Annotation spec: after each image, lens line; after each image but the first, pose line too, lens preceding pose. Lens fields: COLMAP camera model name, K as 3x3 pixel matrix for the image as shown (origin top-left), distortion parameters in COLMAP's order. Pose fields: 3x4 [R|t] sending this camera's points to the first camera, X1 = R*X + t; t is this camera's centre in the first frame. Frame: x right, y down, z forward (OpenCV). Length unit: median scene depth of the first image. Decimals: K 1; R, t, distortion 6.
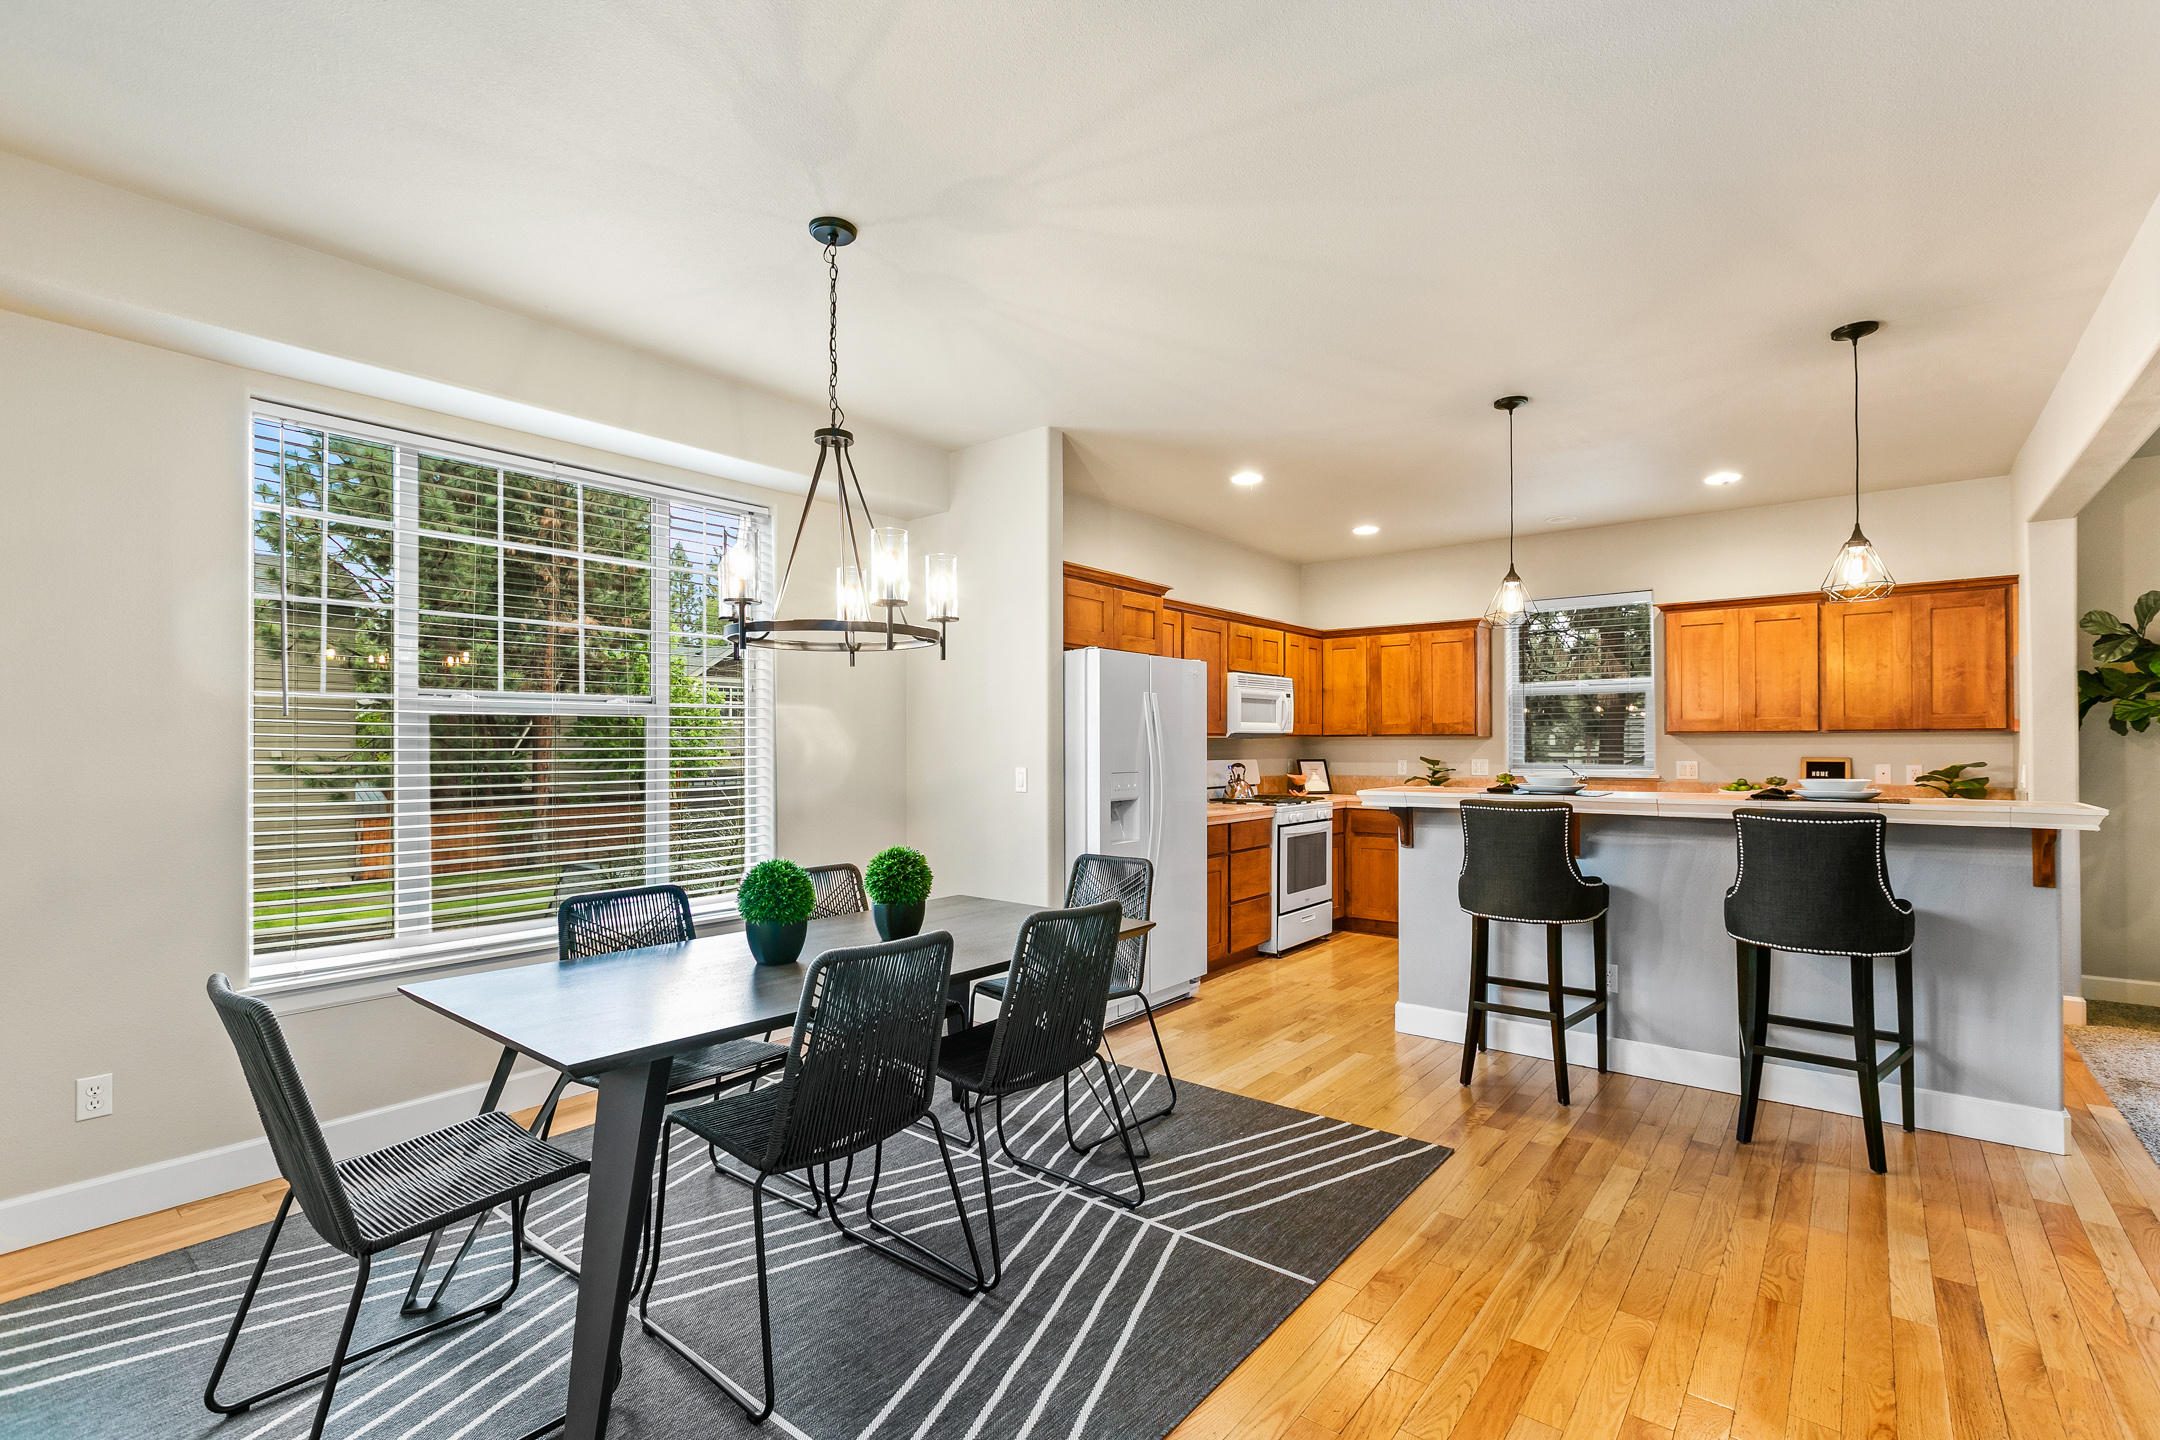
lens RADIAL K [[966.0, 0, 1079.6], [0, 966.0, 737.3], [0, 0, 1]] dist [0.001169, 0.000083]
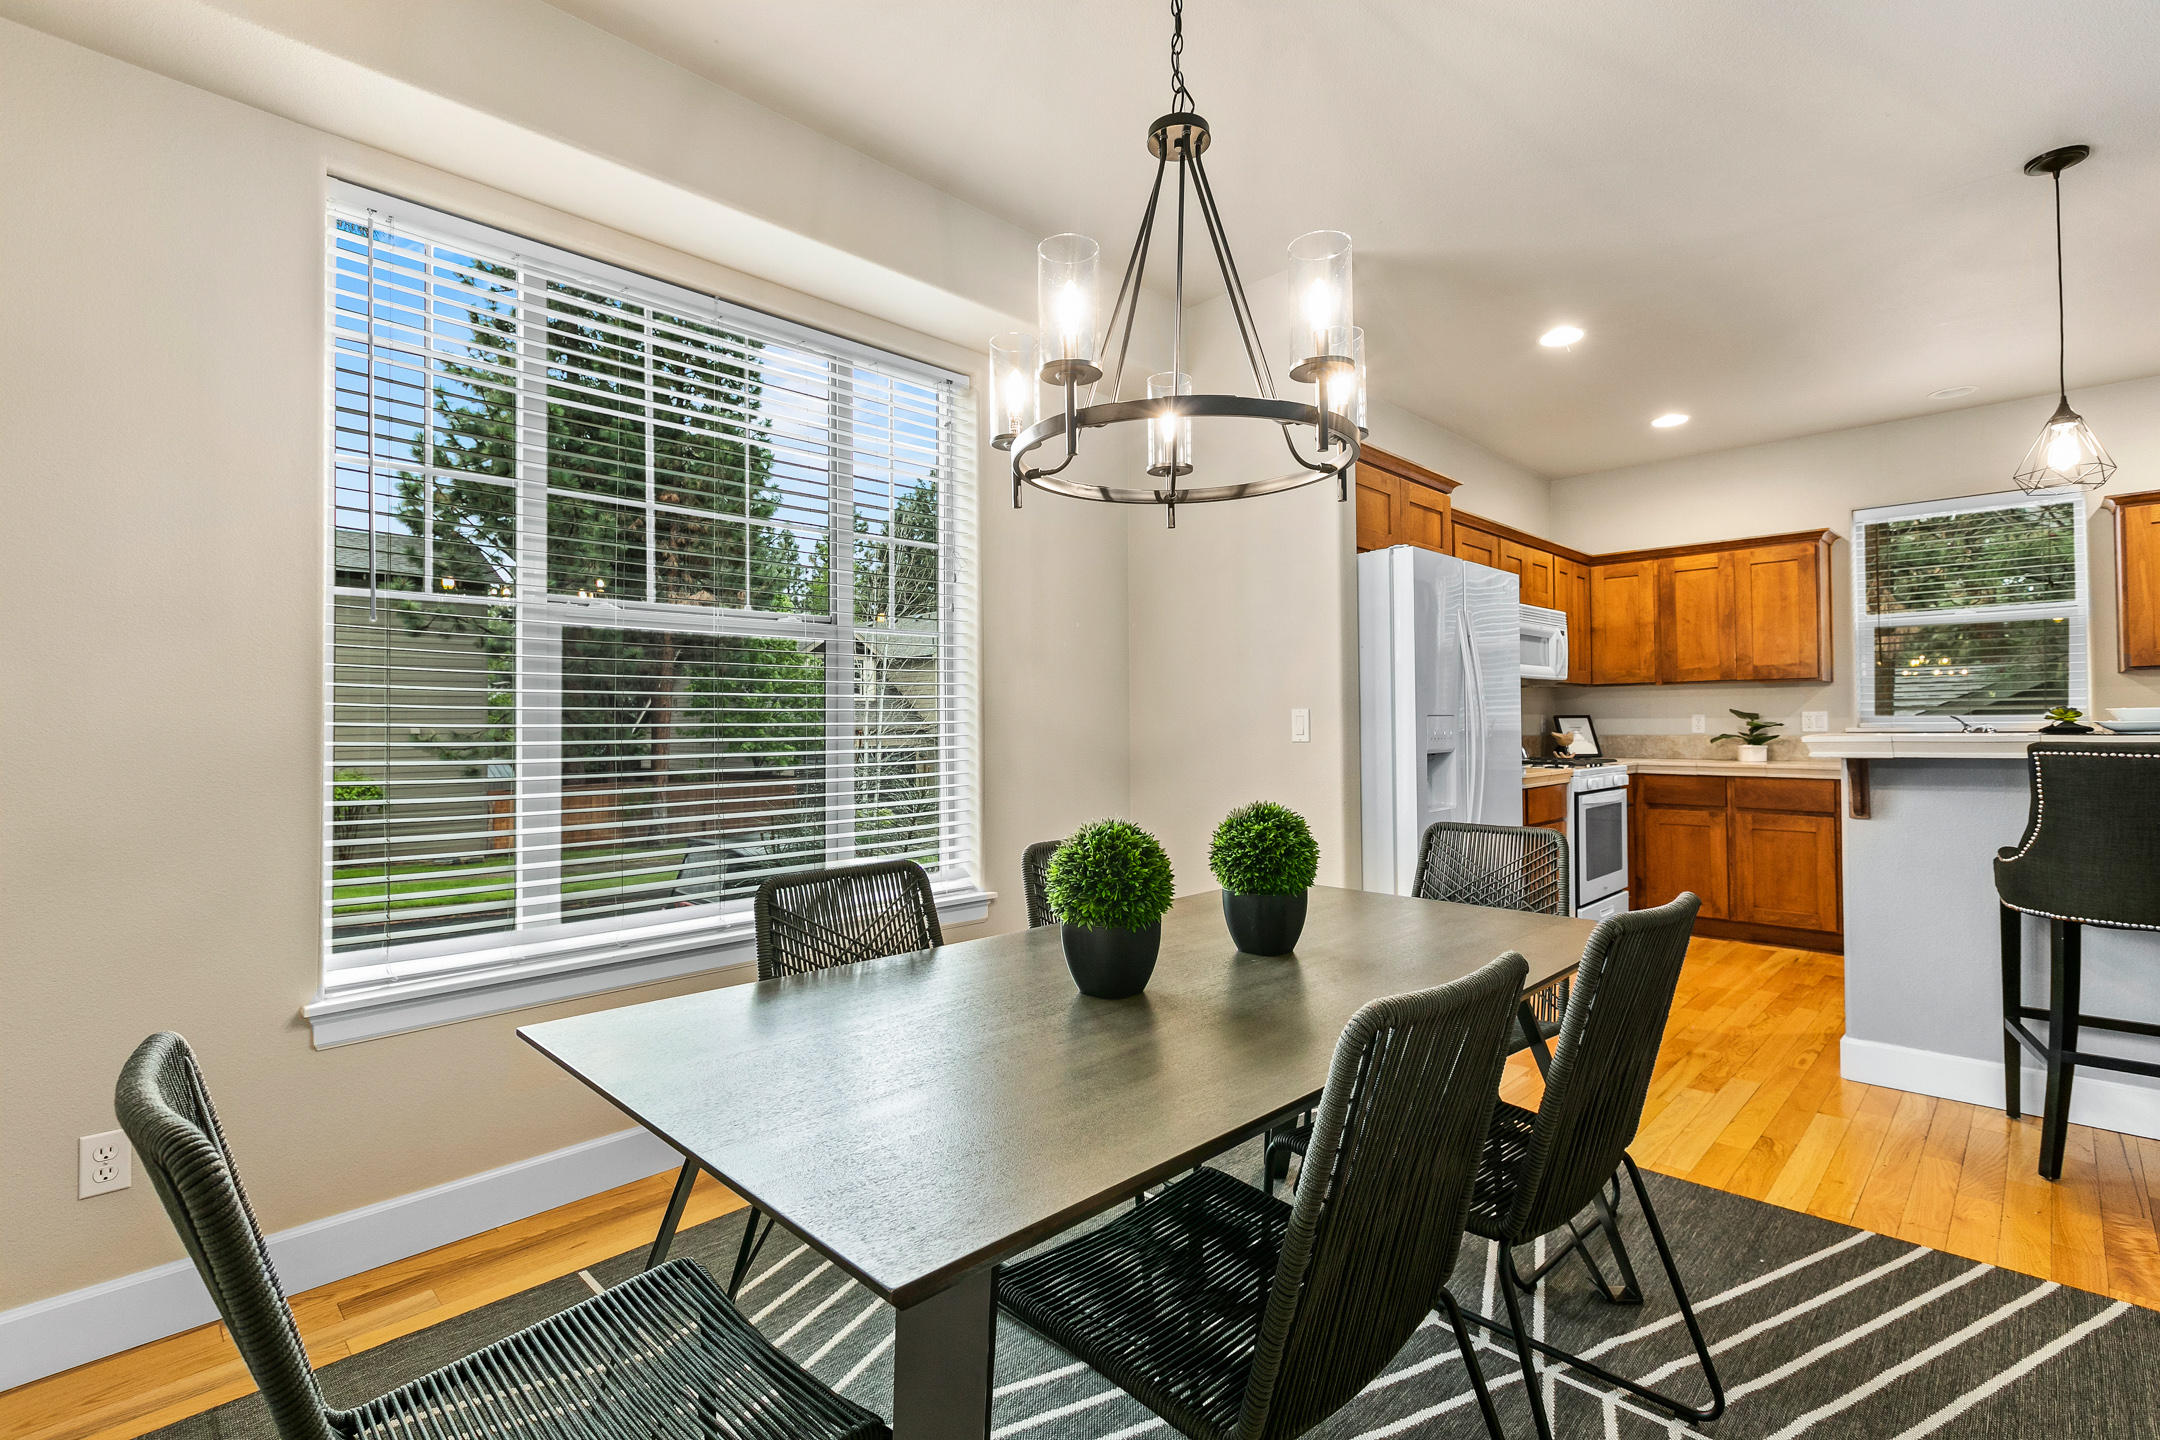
lens RADIAL K [[970.3, 0, 1069.3], [0, 970.3, 711.4], [0, 0, 1]] dist [0.000563, -0.000214]
pose [[0.993822, -0.007701, -0.110716, -0.151078], [0.007008, 0.999953, -0.006644, 0.035766], [0.110762, 0.005827, 0.993830, 0.225111]]
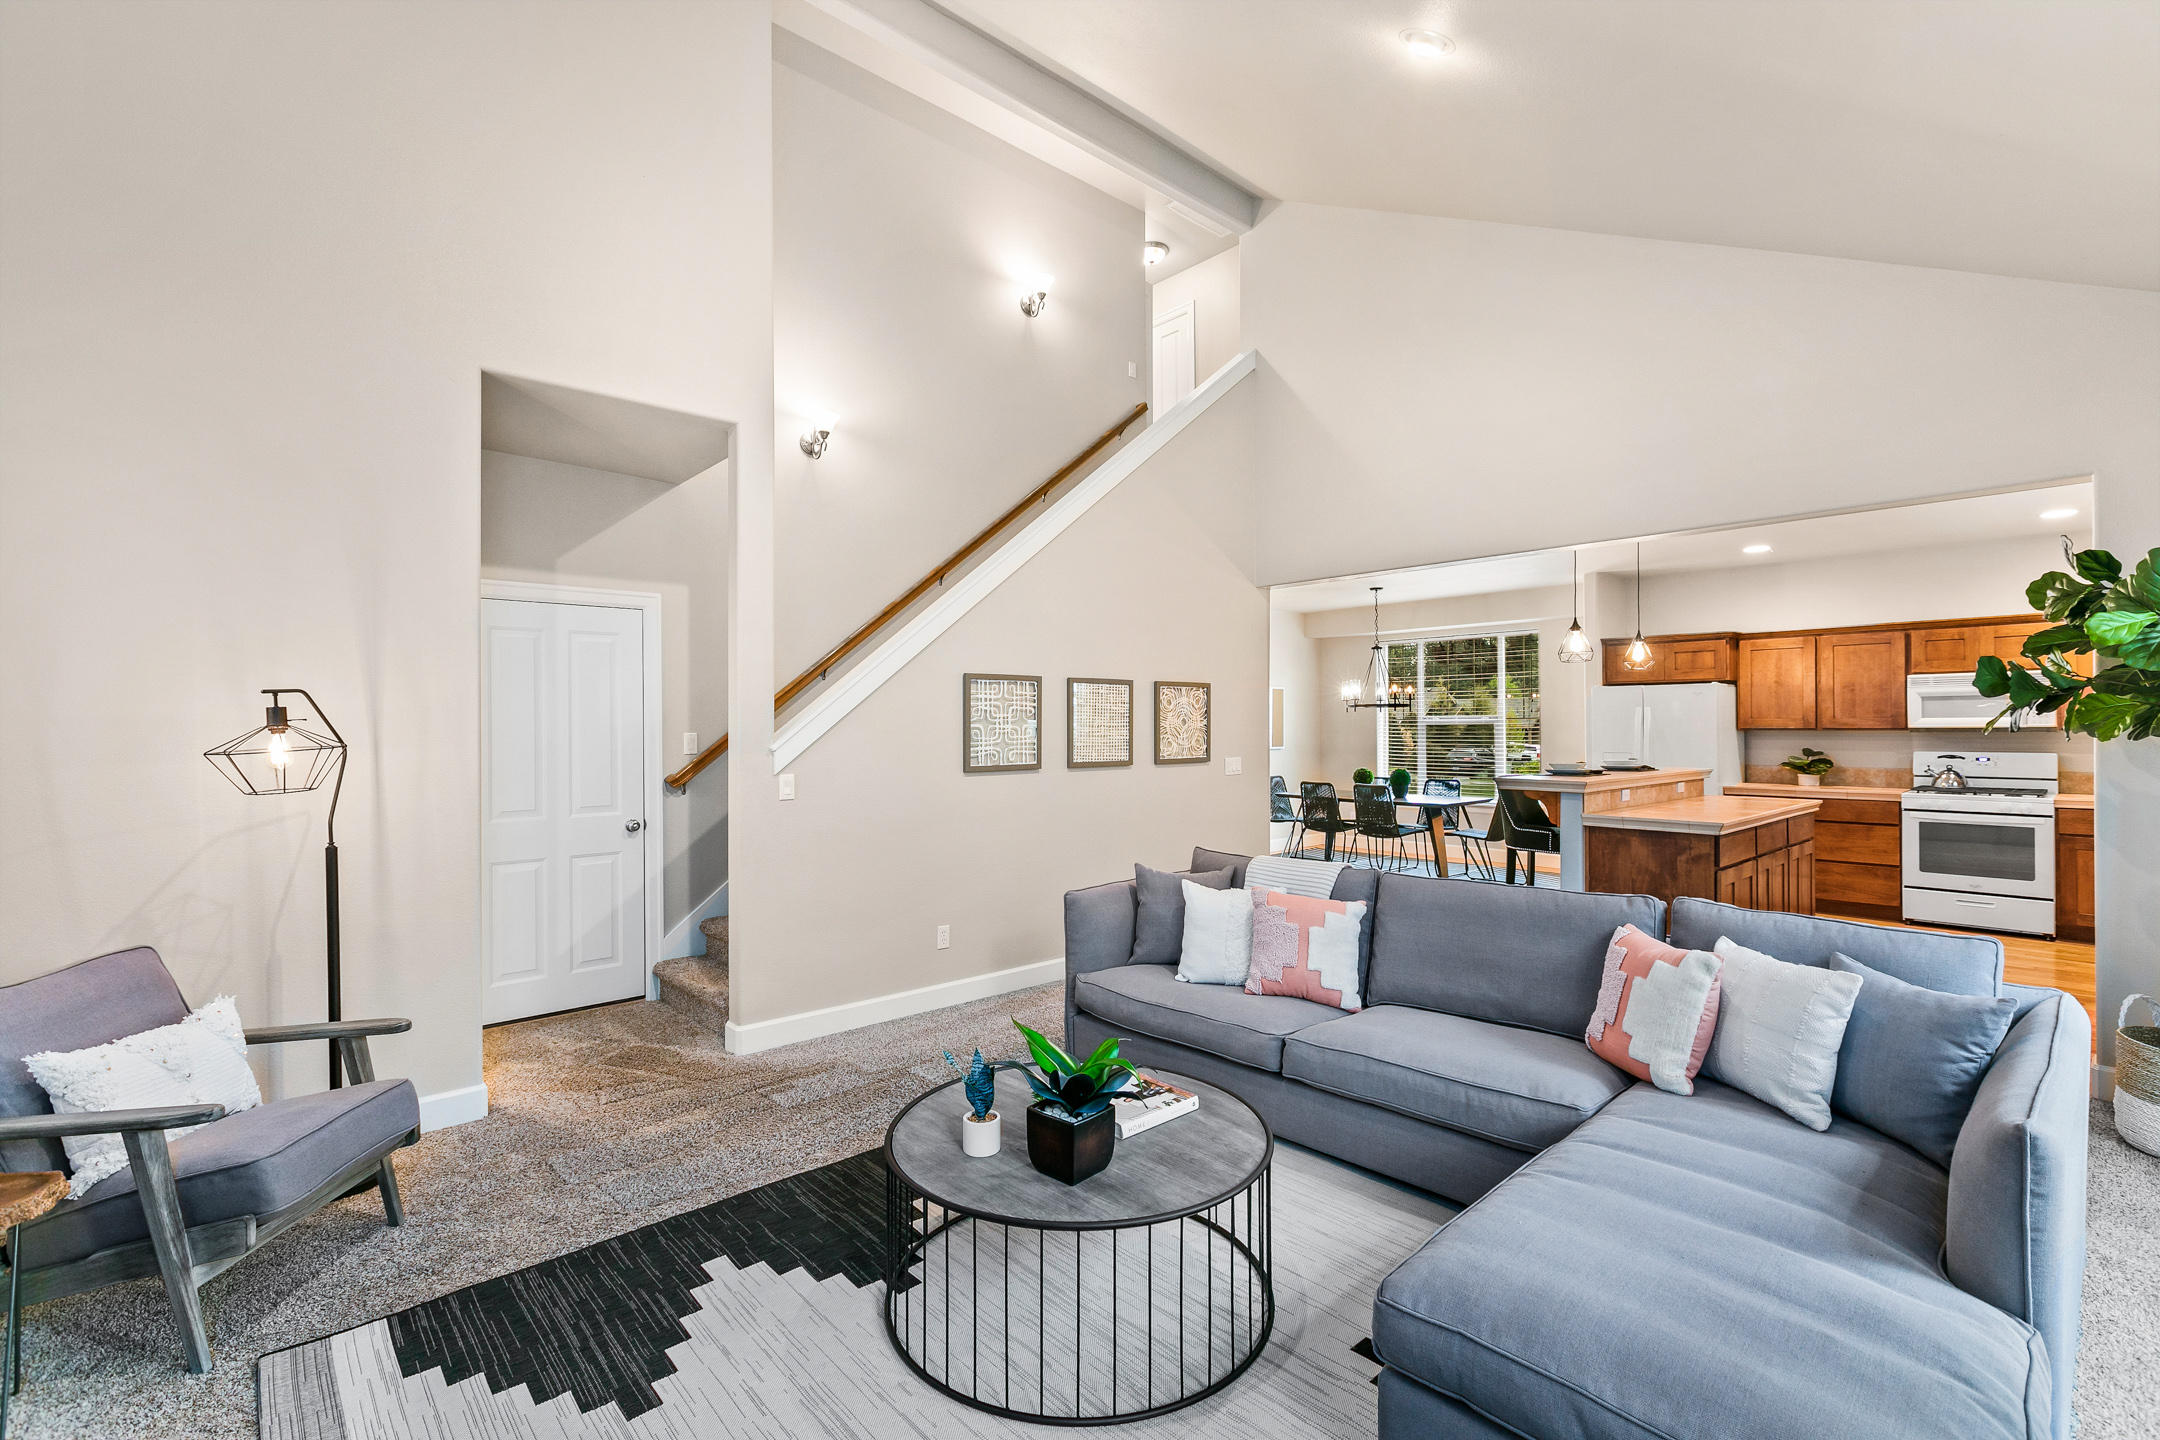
lens RADIAL K [[966.0, 0, 1079.6], [0, 966.0, 737.3], [0, 0, 1]] dist [0.001169, 0.000083]
pose [[-0.150397, 0.015344, -0.988507, 1.957808], [0.012254, 0.999832, 0.013656, -0.028808], [0.988550, -0.010059, -0.150559, 0.273481]]
